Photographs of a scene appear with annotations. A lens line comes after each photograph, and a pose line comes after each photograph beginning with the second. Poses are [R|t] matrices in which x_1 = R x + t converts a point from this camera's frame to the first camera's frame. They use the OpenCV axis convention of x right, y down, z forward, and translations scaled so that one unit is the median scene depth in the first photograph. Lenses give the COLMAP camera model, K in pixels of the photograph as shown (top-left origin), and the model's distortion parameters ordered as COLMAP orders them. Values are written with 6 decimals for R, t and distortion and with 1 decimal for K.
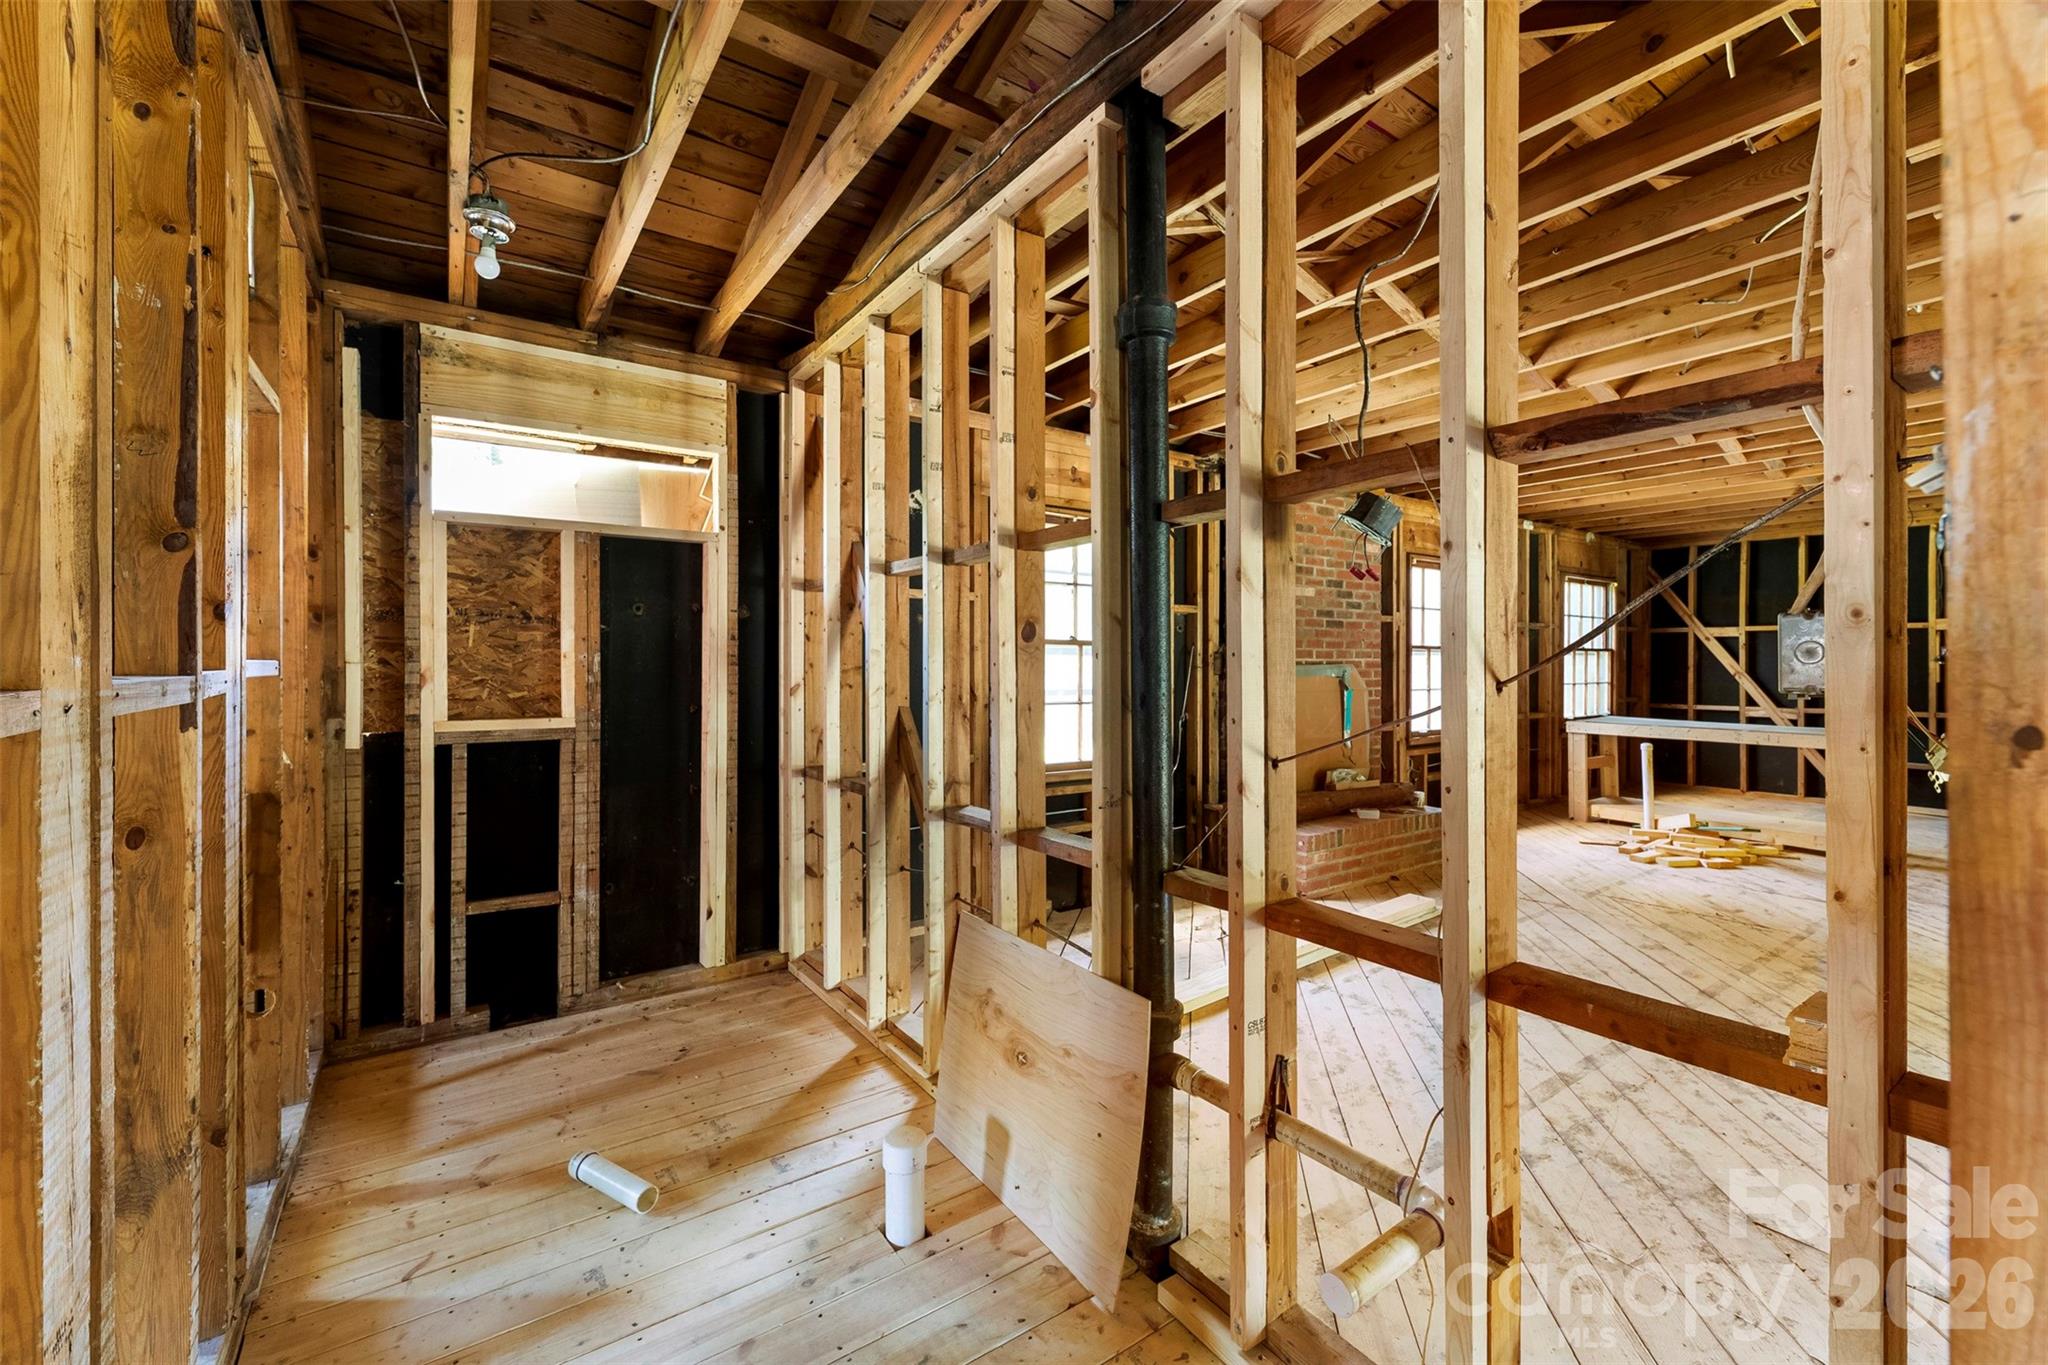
lens RADIAL K [[839.4, 0, 1024.2], [0, 839.4, 662.1], [0, 0, 1]] dist [-0.000558, 0.001276]
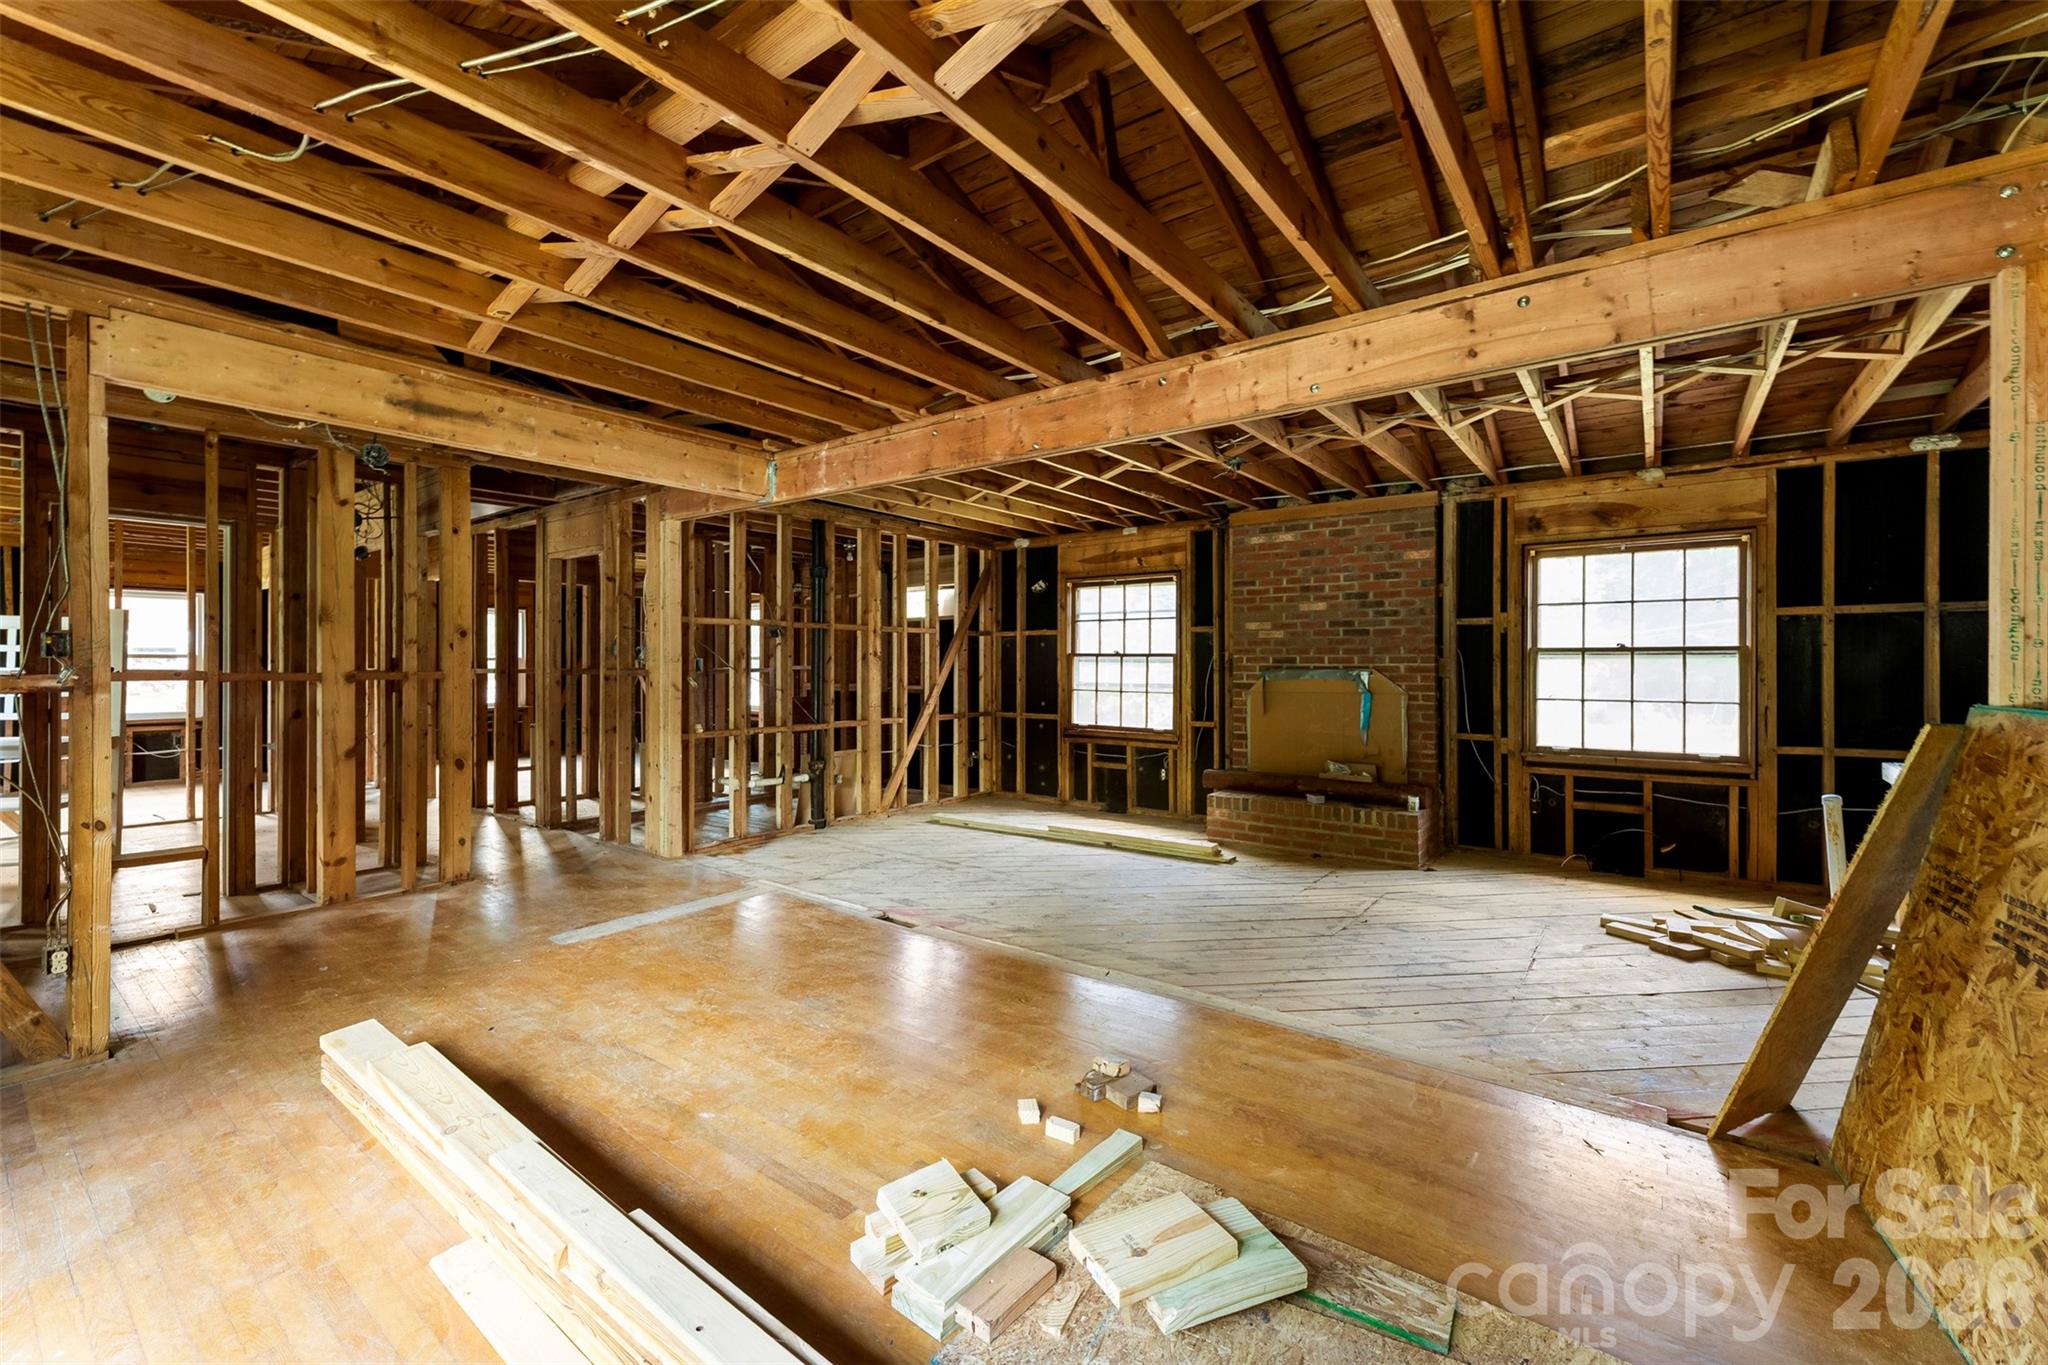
lens RADIAL K [[839.4, 0, 1006.7], [0, 839.4, 673.3], [0, 0, 1]] dist [-0.000558, 0.001276]
pose [[0.296659, 0.002290, -0.954981, 1.296520], [-0.002706, 0.999995, 0.001557, 0.007831], [0.954980, 0.002122, 0.296664, 0.239777]]
